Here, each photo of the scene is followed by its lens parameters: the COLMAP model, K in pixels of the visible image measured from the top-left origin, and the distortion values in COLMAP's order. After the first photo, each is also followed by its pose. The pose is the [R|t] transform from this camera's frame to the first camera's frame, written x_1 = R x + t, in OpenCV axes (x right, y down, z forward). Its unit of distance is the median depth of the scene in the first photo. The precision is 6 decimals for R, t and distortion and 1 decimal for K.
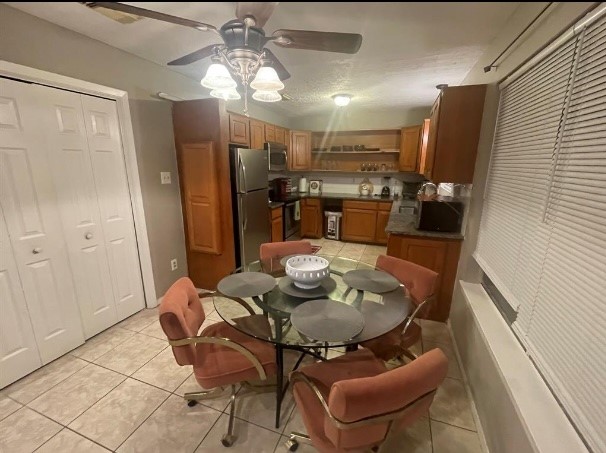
lens RADIAL K [[269.3, 0, 303.0], [0, 269.3, 226.5], [0, 0, 1]] dist [0.002014, 0.000032]
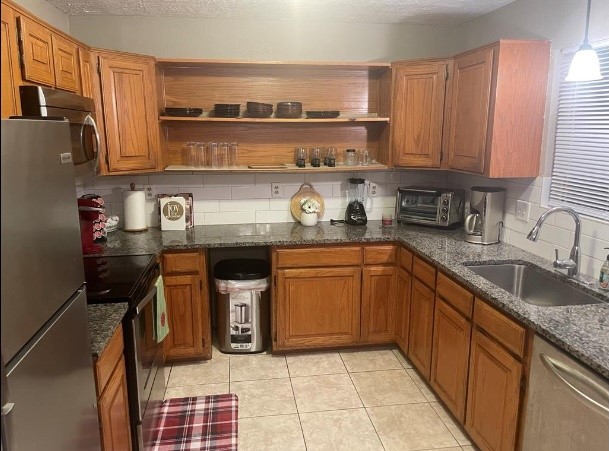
lens RADIAL K [[465.3, 0, 304.5], [0, 465.3, 225.5], [0, 0, 1]] dist [0.041694, -0.006347]
pose [[0.880302, -0.100194, 0.463714, -0.101830], [0.115040, 0.993354, -0.003757, -0.116541], [-0.460255, 0.056653, 0.885977, 0.390832]]
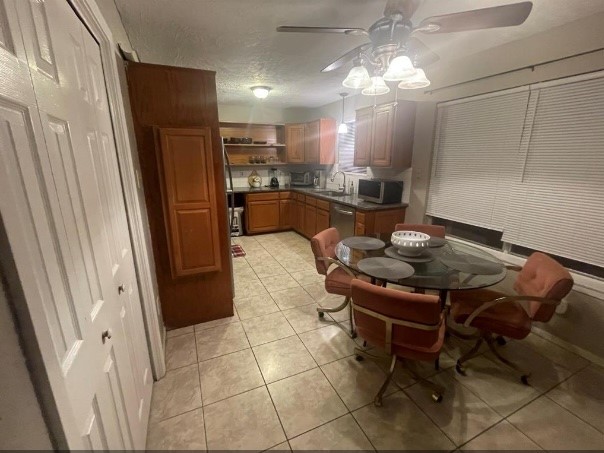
lens RADIAL K [[268.4, 0, 302.0], [0, 268.4, 226.5], [0, 0, 1]] dist [0.002014, 0.000032]
pose [[0.721645, -0.184567, 0.667206, -0.363013], [0.171124, 0.981453, 0.086409, -0.029296], [-0.670779, 0.051818, 0.739844, 0.134885]]
